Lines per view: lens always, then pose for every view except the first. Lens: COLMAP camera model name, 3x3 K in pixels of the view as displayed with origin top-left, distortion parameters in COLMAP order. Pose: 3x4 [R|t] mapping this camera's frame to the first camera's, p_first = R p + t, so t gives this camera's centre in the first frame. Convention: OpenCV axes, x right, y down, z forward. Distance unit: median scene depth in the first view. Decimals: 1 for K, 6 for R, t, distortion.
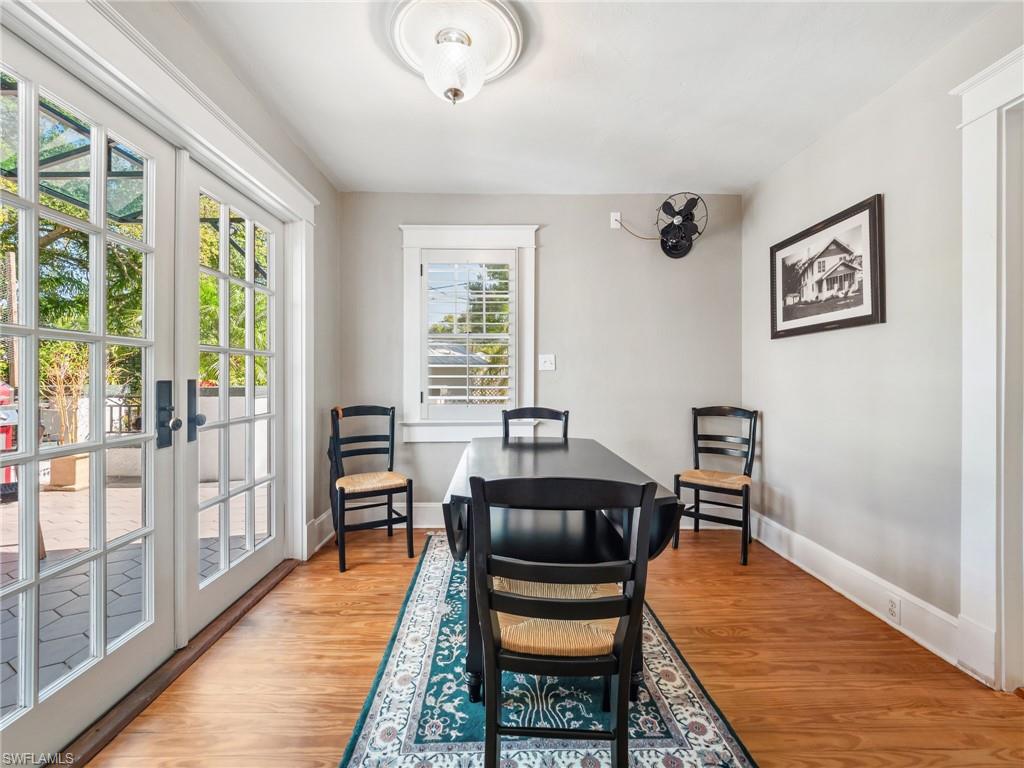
lens RADIAL K [[438.3, 0, 507.4], [0, 438.3, 379.8], [0, 0, 1]] dist [-0.001500, -0.000148]
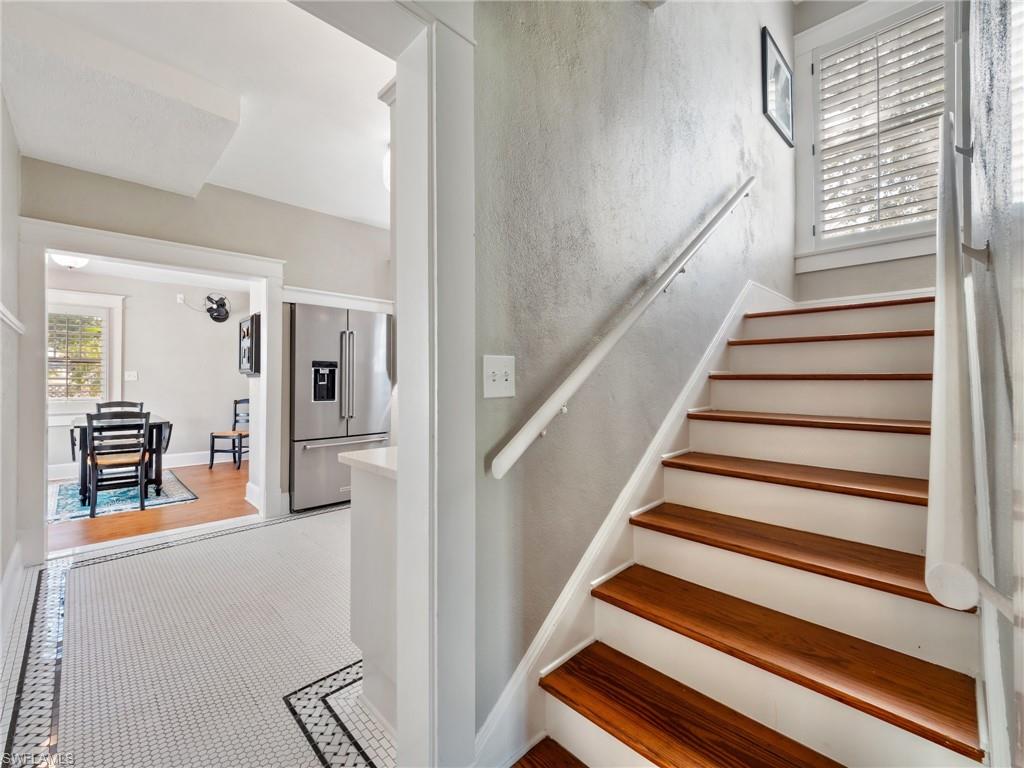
lens RADIAL K [[438.3, 0, 507.4], [0, 438.3, 379.8], [0, 0, 1]] dist [-0.001500, -0.000148]
pose [[0.736085, -0.002721, 0.676884, 0.012806], [0.005964, 0.999979, -0.002466, -0.010976], [-0.676863, 0.005852, 0.736086, -1.372345]]
